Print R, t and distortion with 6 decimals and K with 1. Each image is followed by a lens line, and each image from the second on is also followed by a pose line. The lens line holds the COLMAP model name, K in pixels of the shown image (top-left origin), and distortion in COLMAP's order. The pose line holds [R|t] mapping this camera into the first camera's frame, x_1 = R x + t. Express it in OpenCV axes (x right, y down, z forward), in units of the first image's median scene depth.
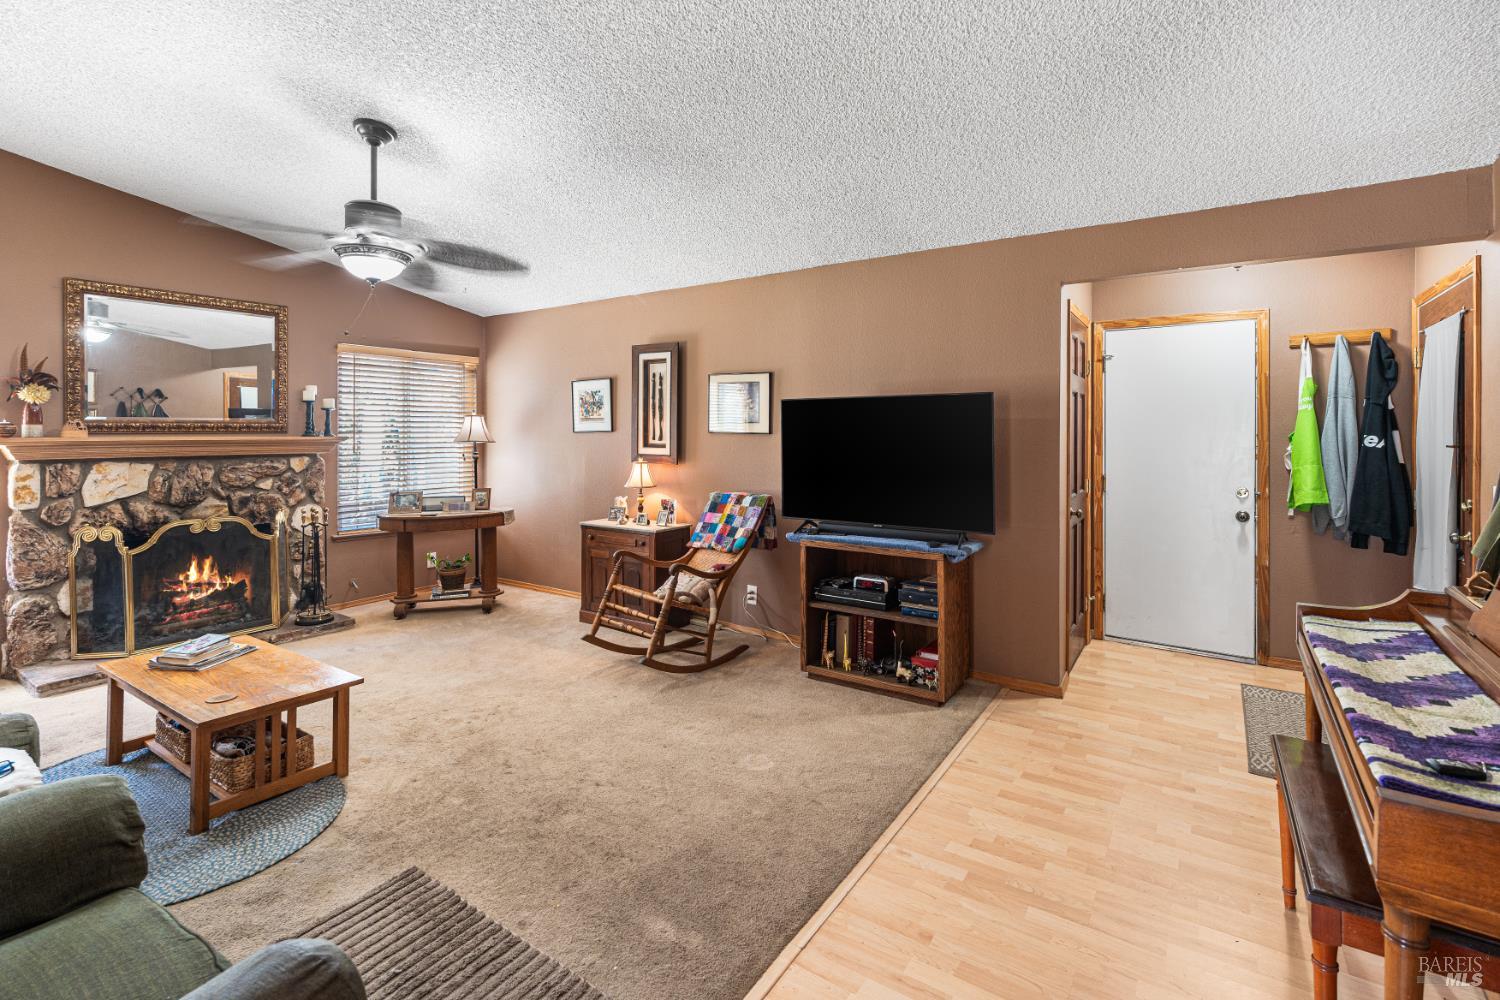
lens RADIAL K [[685.6, 0, 758.9], [0, 685.6, 433.0], [0, 0, 1]] dist [-0.002836, -0.000276]
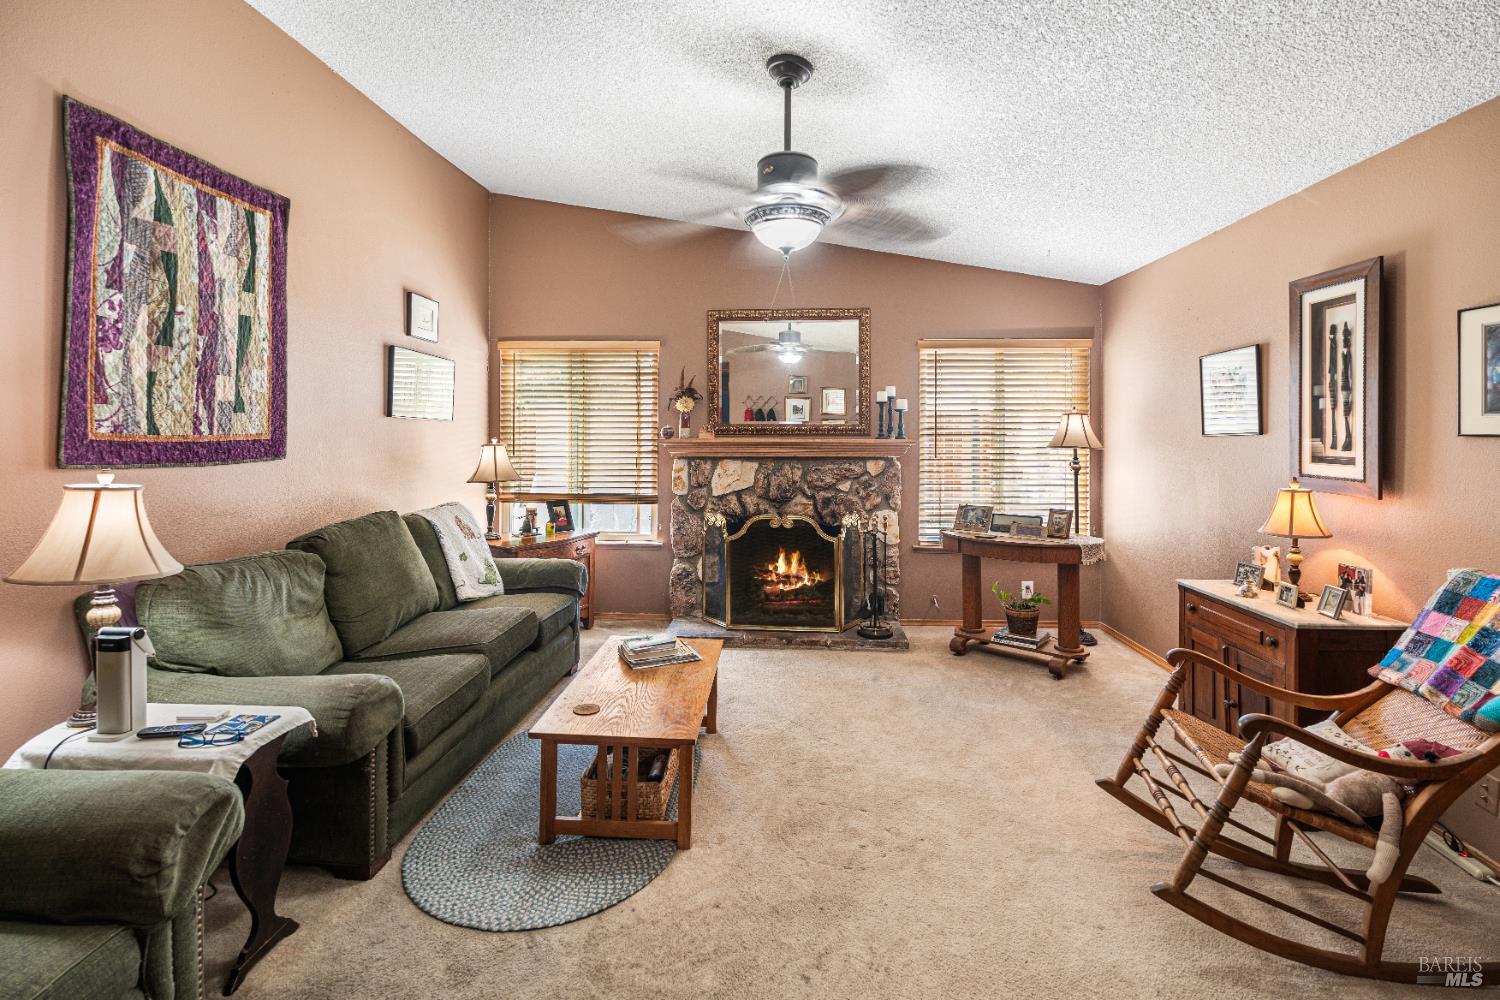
lens RADIAL K [[685.6, 0, 758.9], [0, 685.6, 433.0], [0, 0, 1]] dist [-0.002836, -0.000276]
pose [[0.504986, -0.001929, -0.863125, 0.092011], [-0.002943, 0.999988, -0.003957, 0.000584], [0.863122, 0.004539, 0.504974, 0.387828]]
